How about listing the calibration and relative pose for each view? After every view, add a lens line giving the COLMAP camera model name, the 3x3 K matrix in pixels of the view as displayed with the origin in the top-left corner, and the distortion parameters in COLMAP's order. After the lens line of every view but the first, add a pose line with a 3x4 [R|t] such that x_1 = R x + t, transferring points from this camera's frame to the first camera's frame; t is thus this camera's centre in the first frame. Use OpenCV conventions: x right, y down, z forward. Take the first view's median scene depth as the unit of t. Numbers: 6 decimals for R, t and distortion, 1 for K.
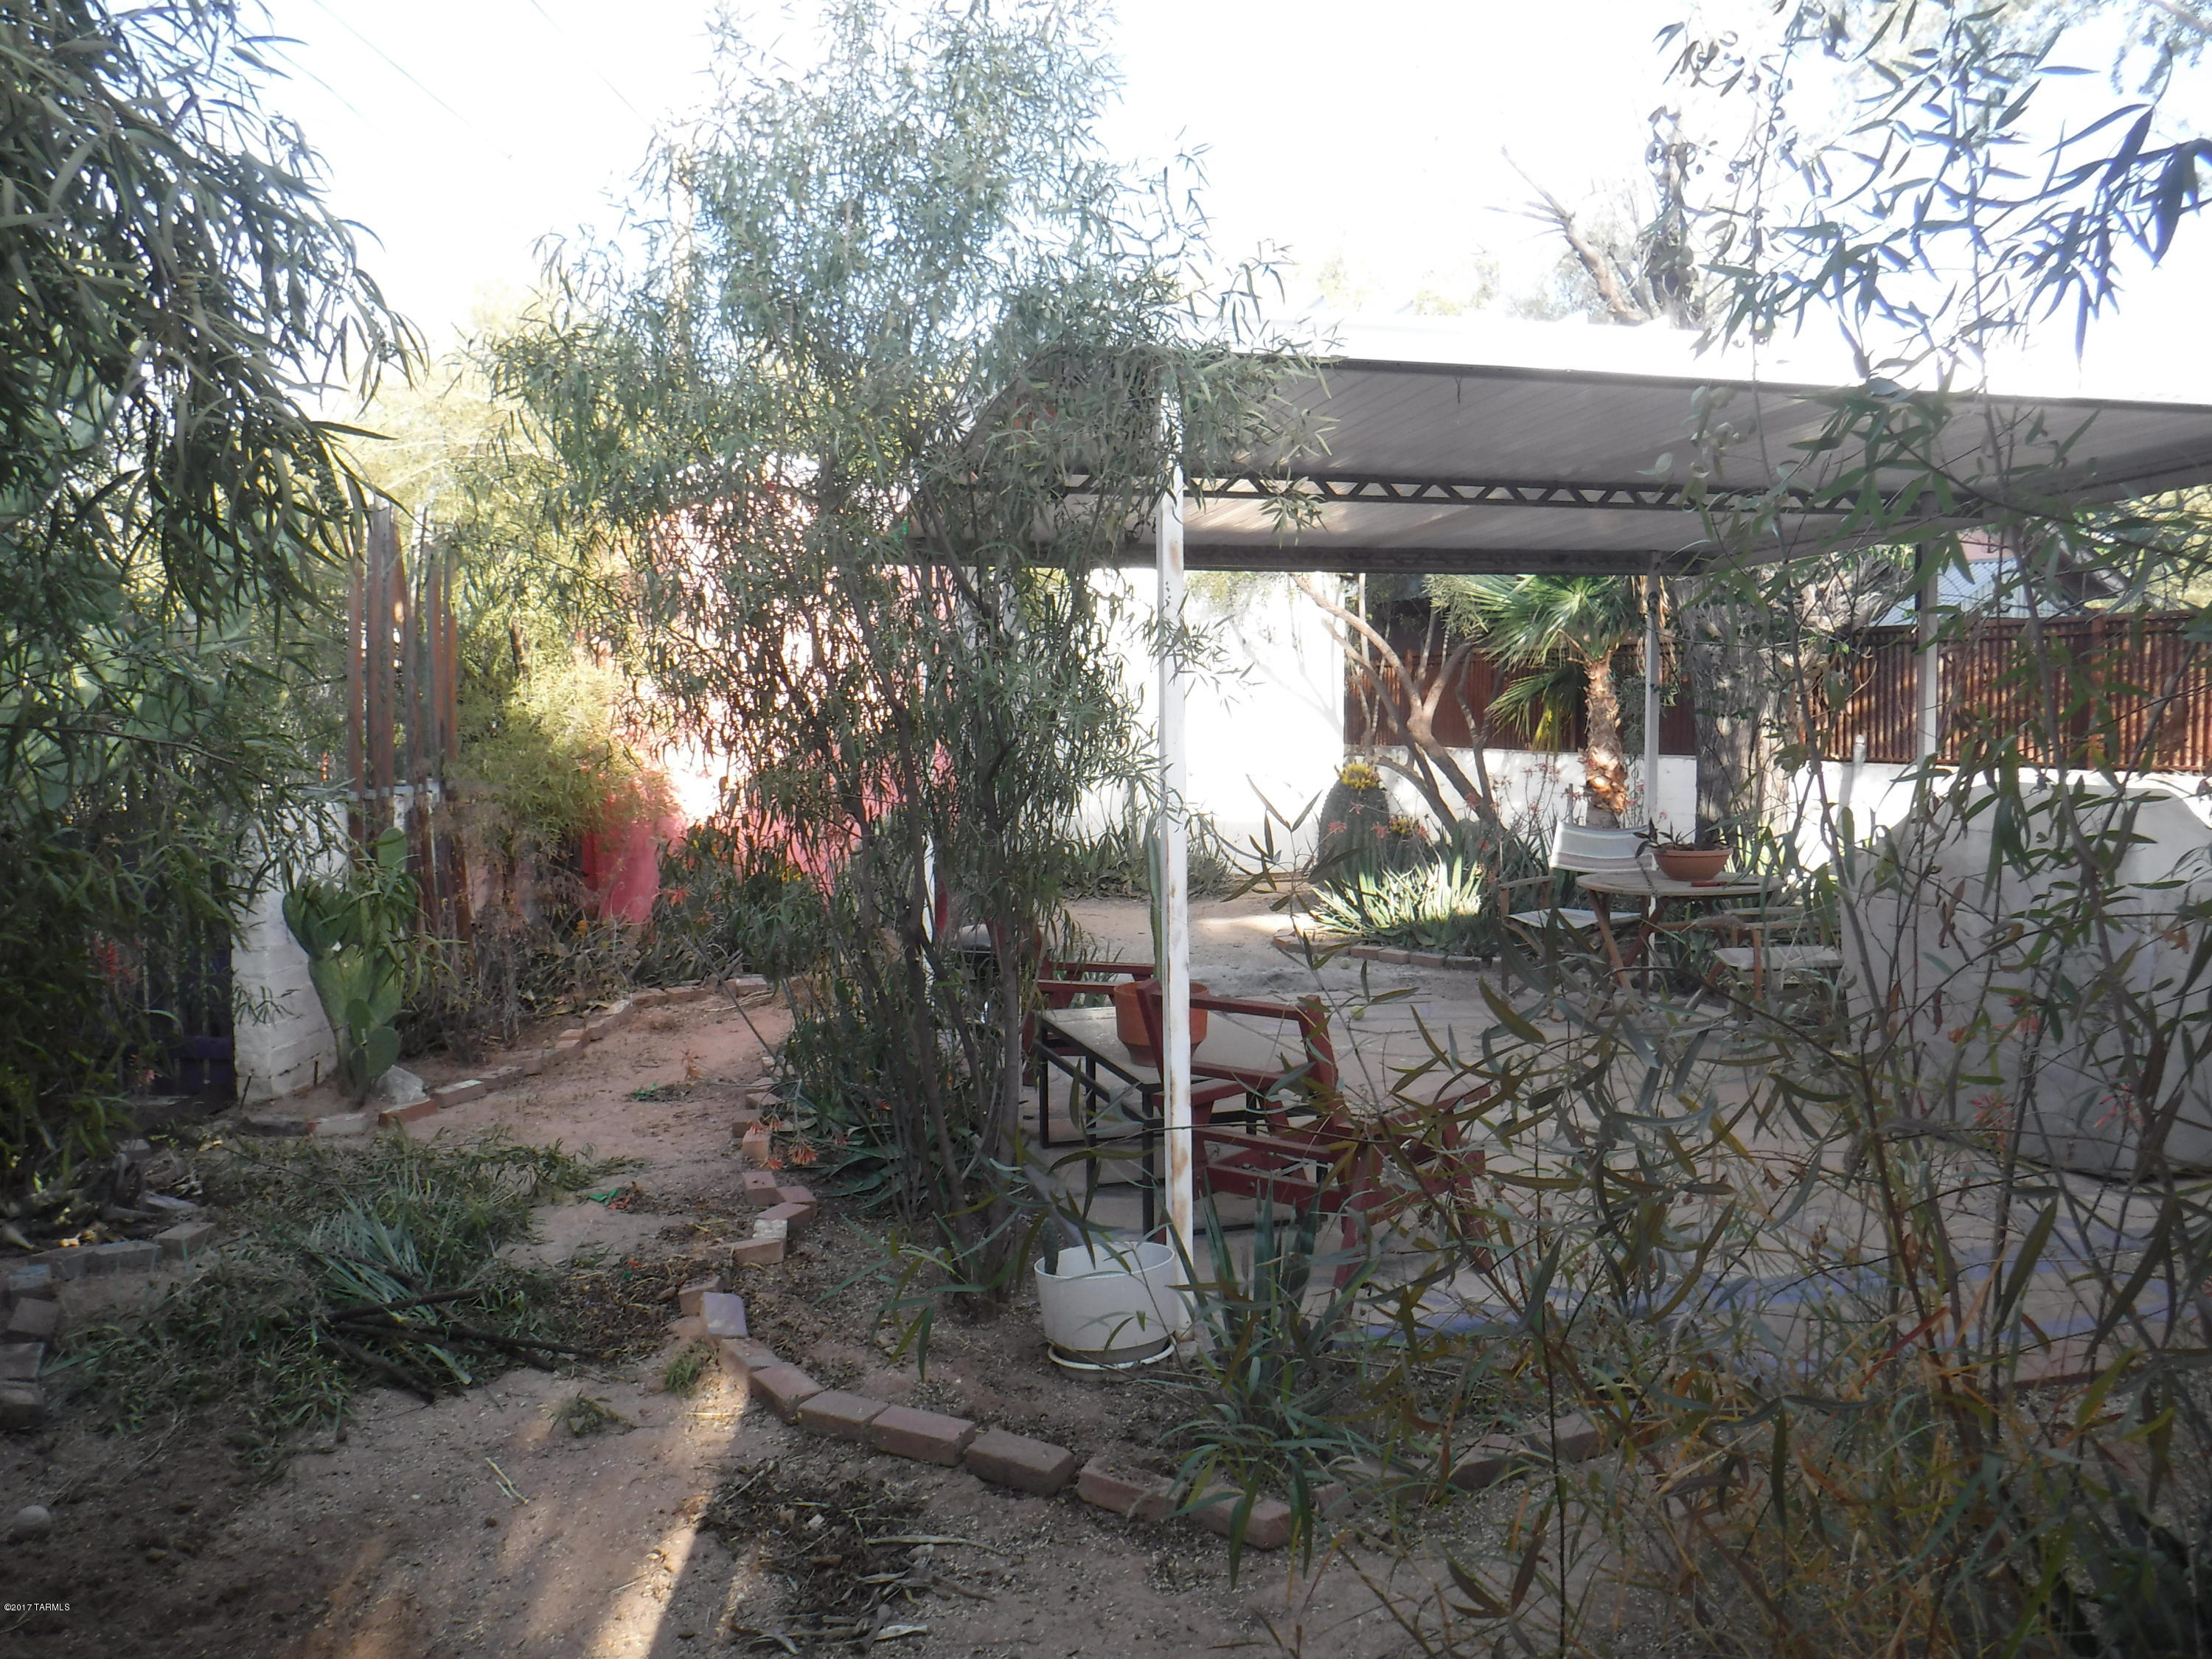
lens RADIAL K [[1820.5, 0, 1071.7], [0, 1820.5, 844.5], [0, 0, 1]] dist [0.001023, 0.002074]
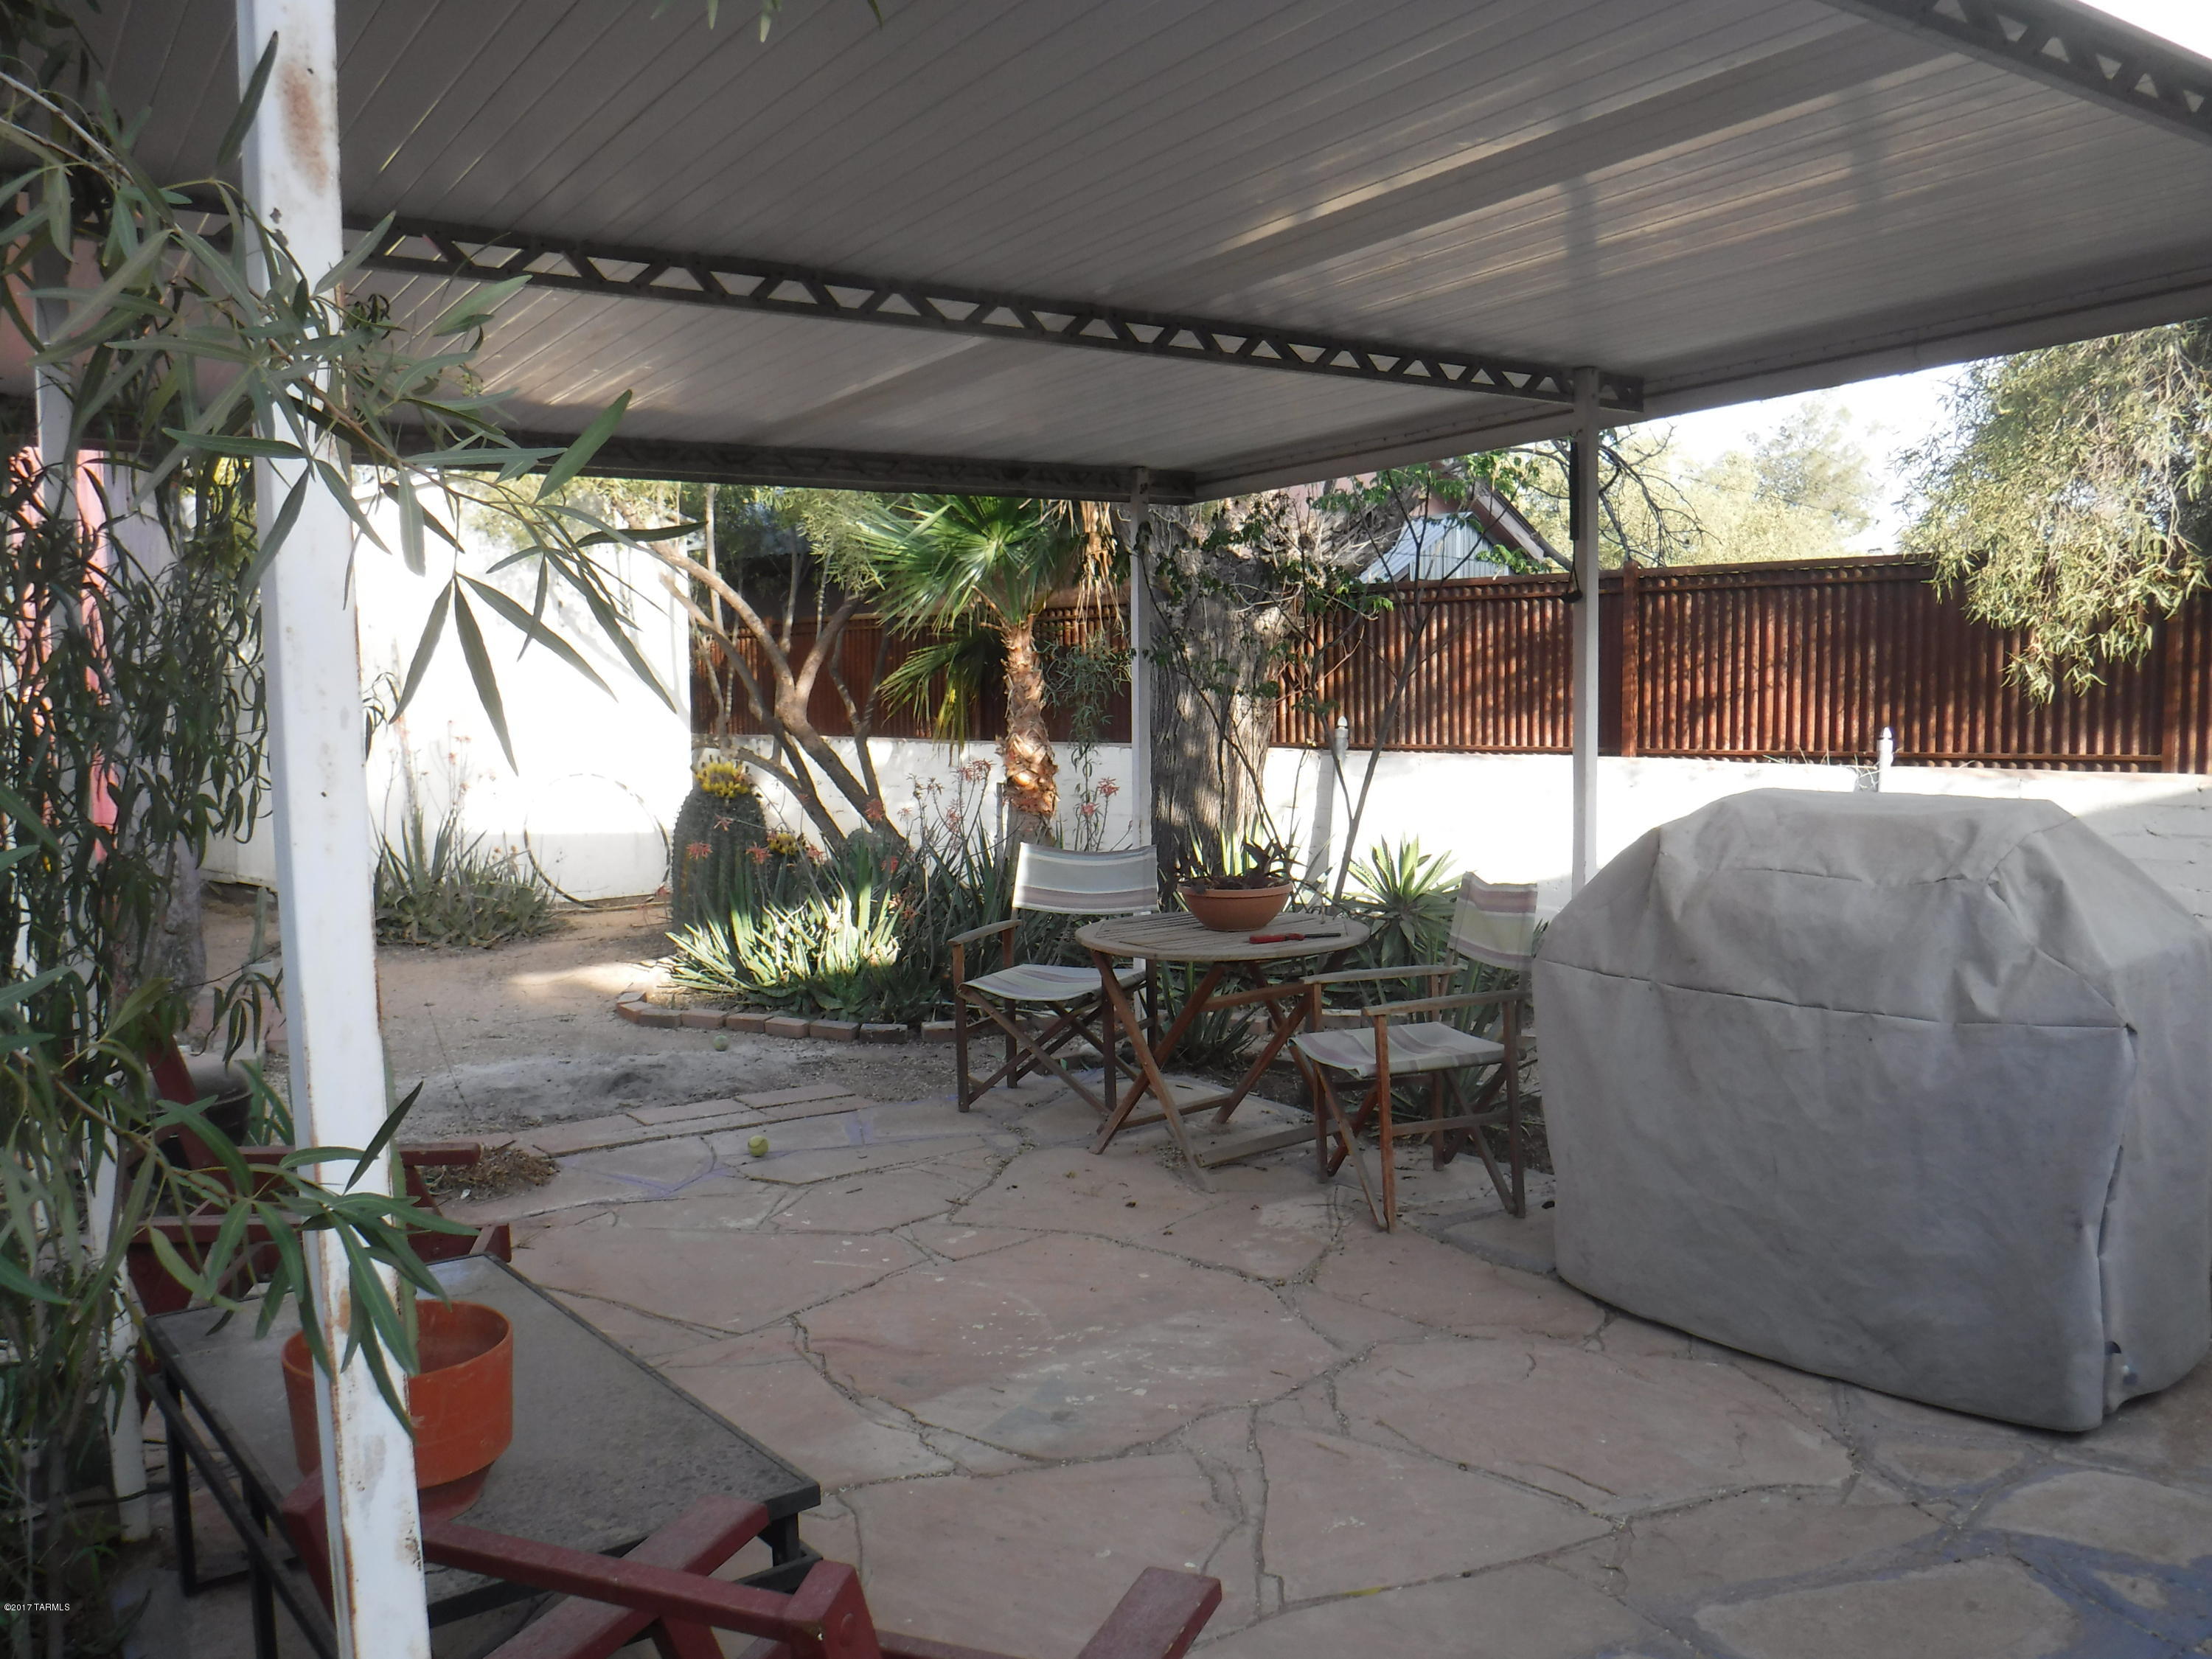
lens RADIAL K [[1820.5, 0, 1071.7], [0, 1820.5, 844.5], [0, 0, 1]] dist [0.001023, 0.002074]
pose [[0.932612, -0.038012, 0.358872, 0.021795], [0.034270, 0.999272, 0.016786, -0.017989], [-0.359249, -0.003356, 0.933236, 0.248568]]
